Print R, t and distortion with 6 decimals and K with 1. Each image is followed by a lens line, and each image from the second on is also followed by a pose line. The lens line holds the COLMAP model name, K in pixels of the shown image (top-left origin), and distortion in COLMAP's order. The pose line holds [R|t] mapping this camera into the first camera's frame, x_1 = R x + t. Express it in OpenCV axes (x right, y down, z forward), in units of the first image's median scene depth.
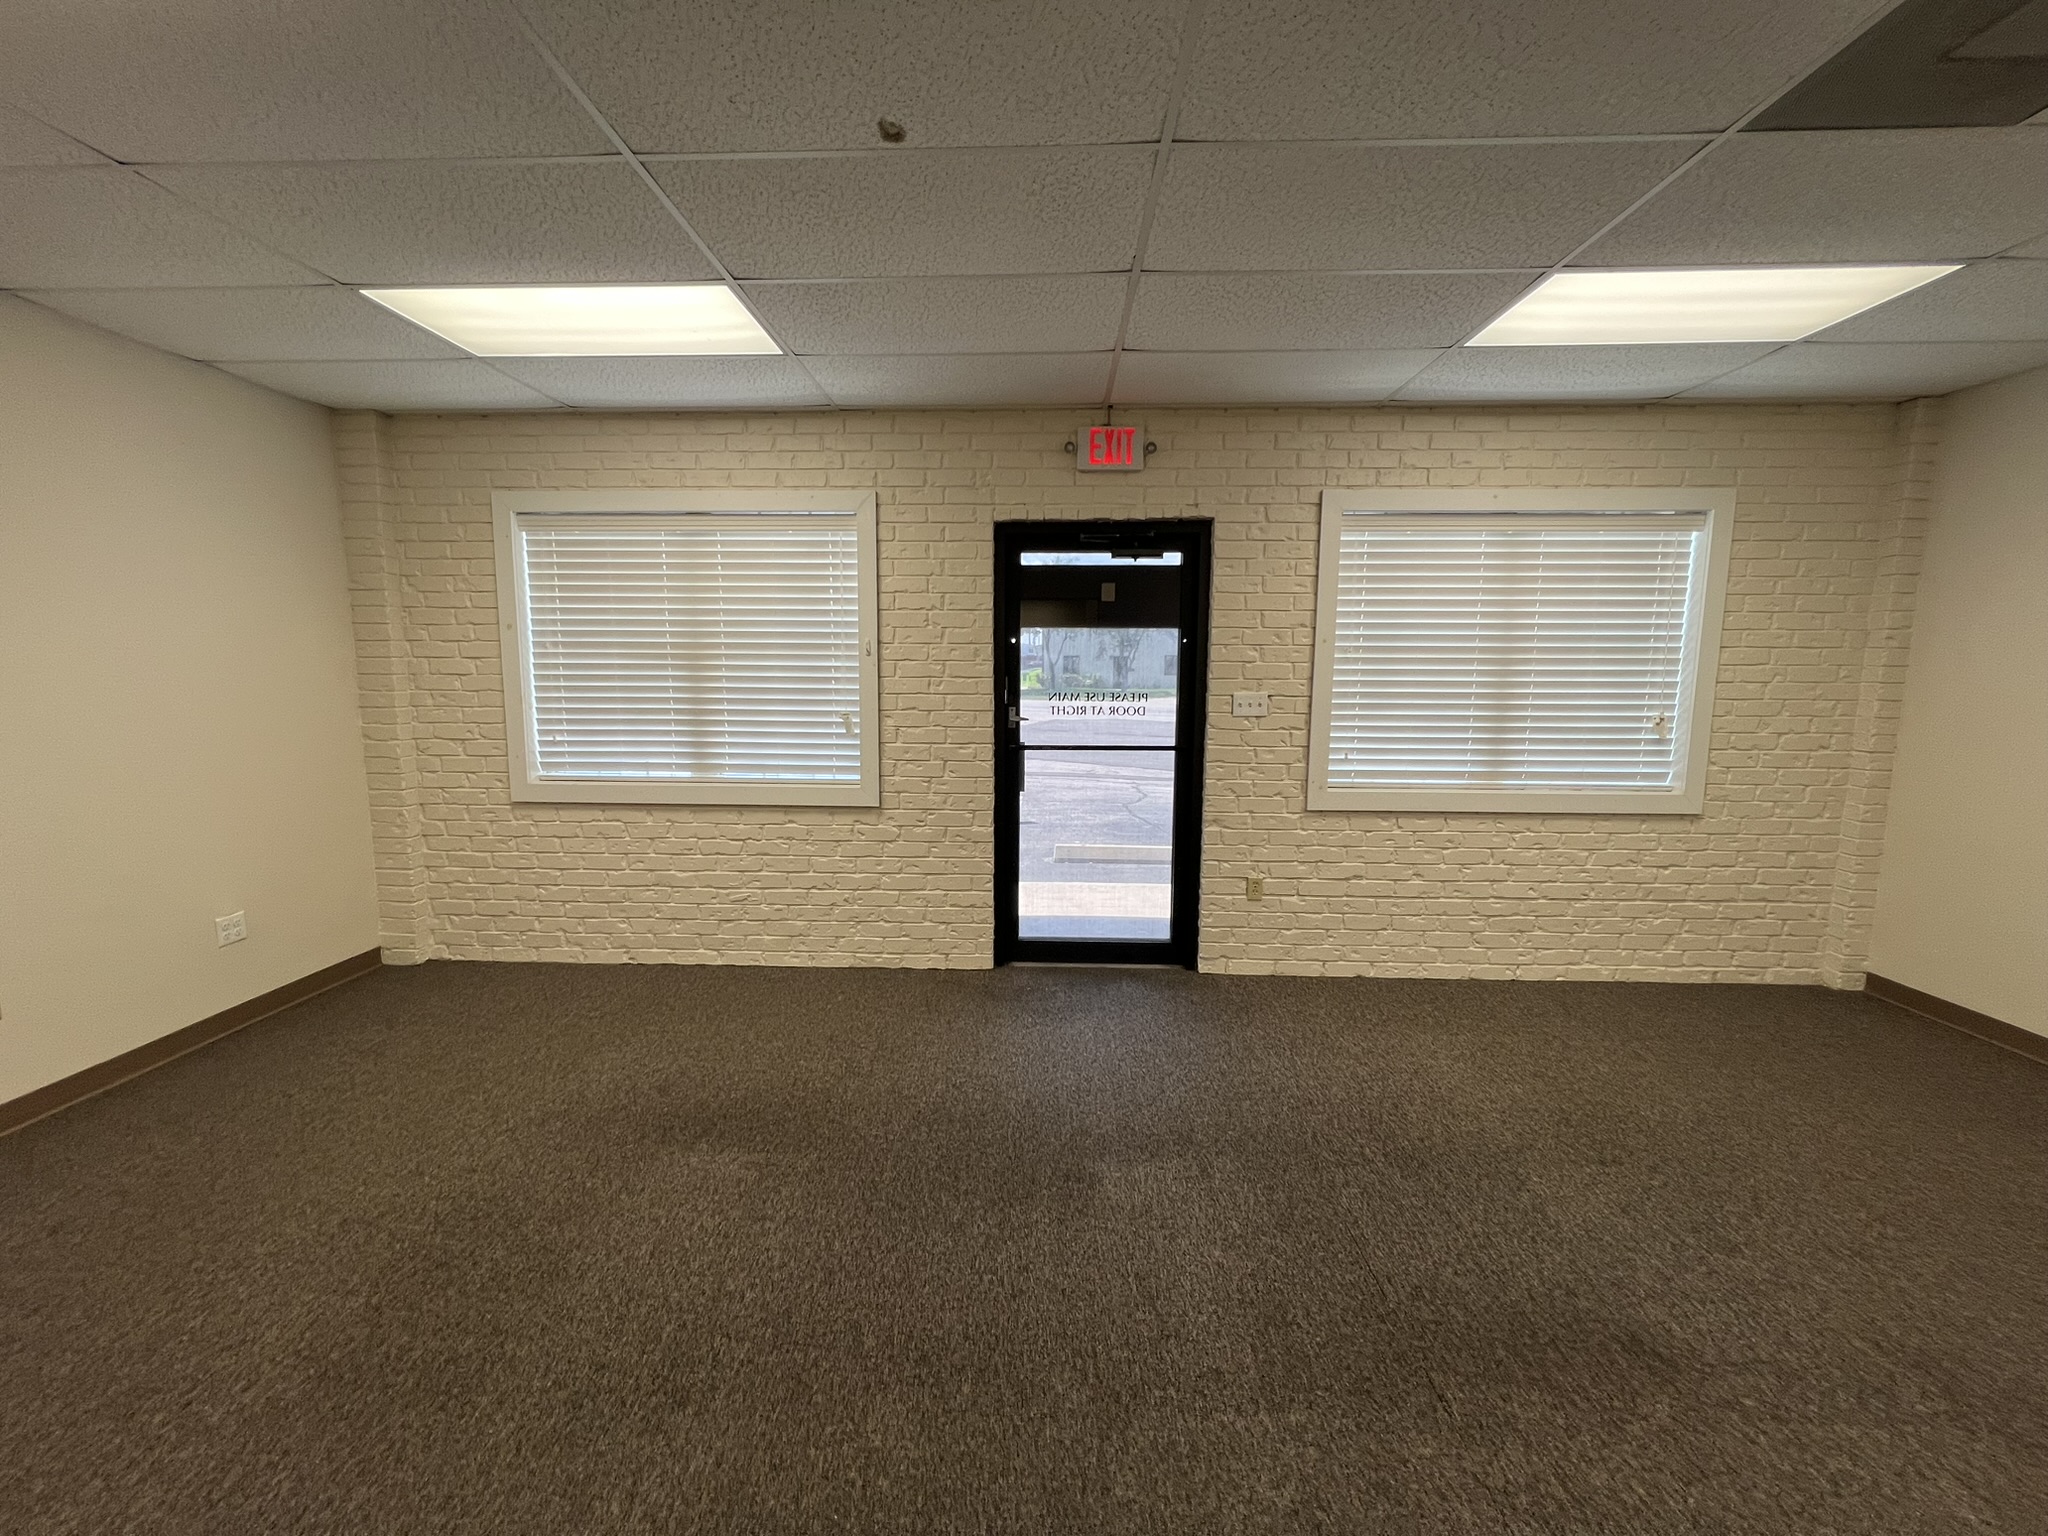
lens RADIAL K [[825.3, 0, 1013.6], [0, 825.3, 766.7], [0, 0, 1]] dist [-0.001890, -0.000133]
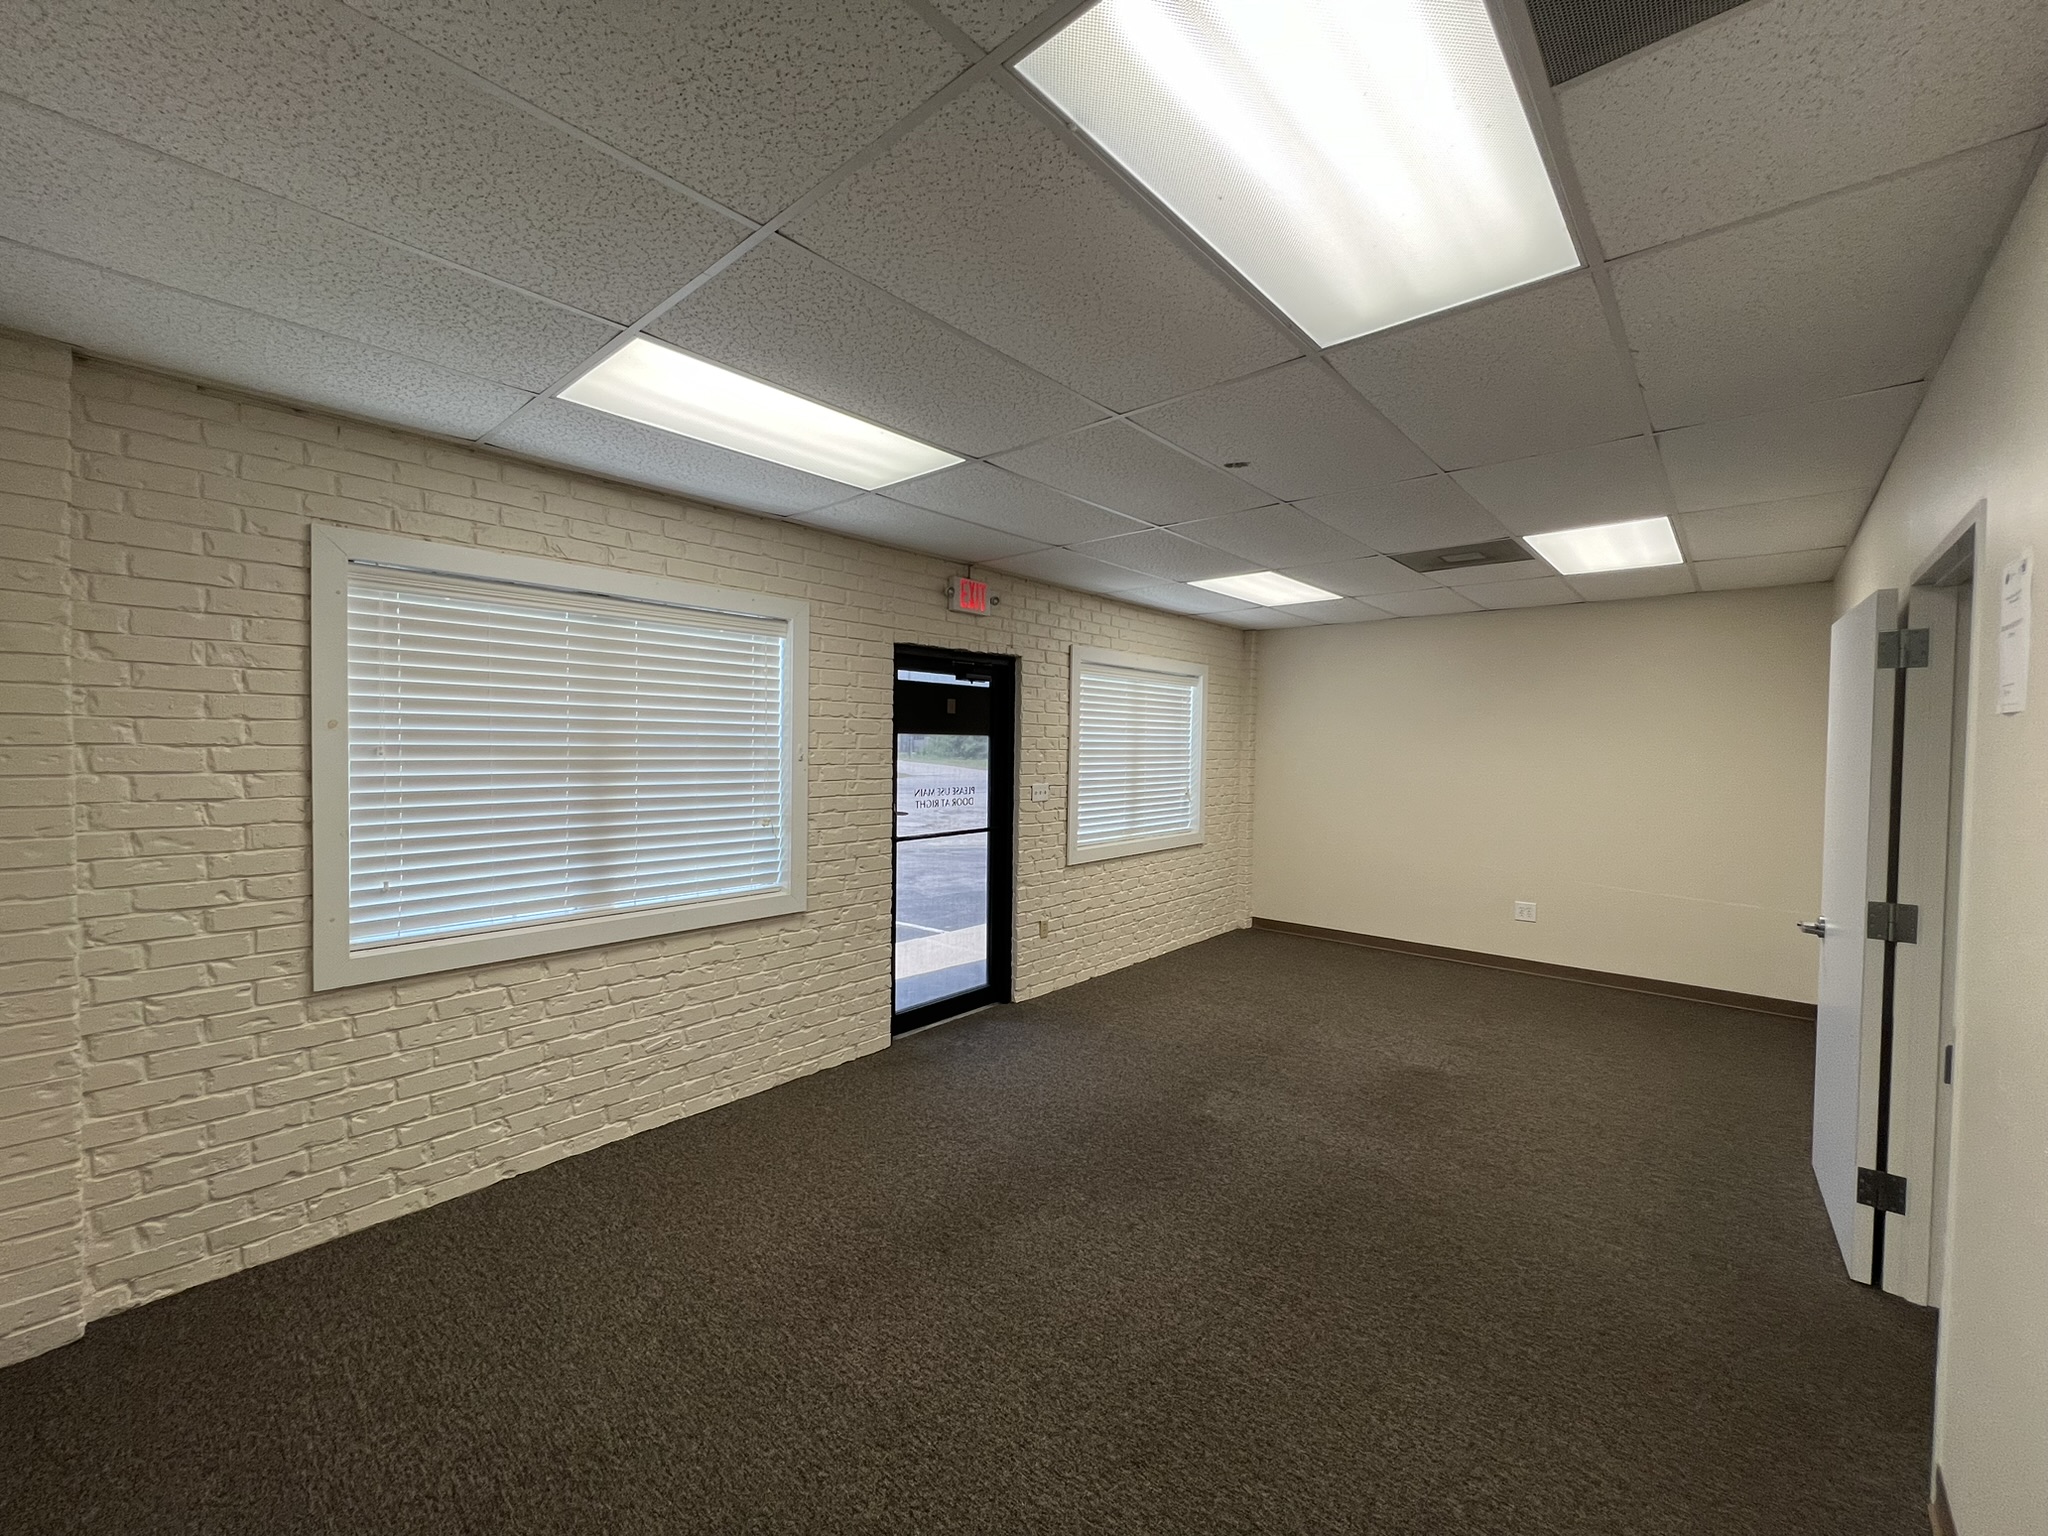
lens RADIAL K [[819.3, 0, 1024.0], [0, 819.3, 768.0], [0, 0, 1]] dist [-0.001739, -0.000150]
pose [[0.635510, -0.020537, 0.771820, -0.757880], [0.087118, 0.995170, -0.045251, -0.055707], [-0.767162, 0.095997, 0.634229, 0.154043]]
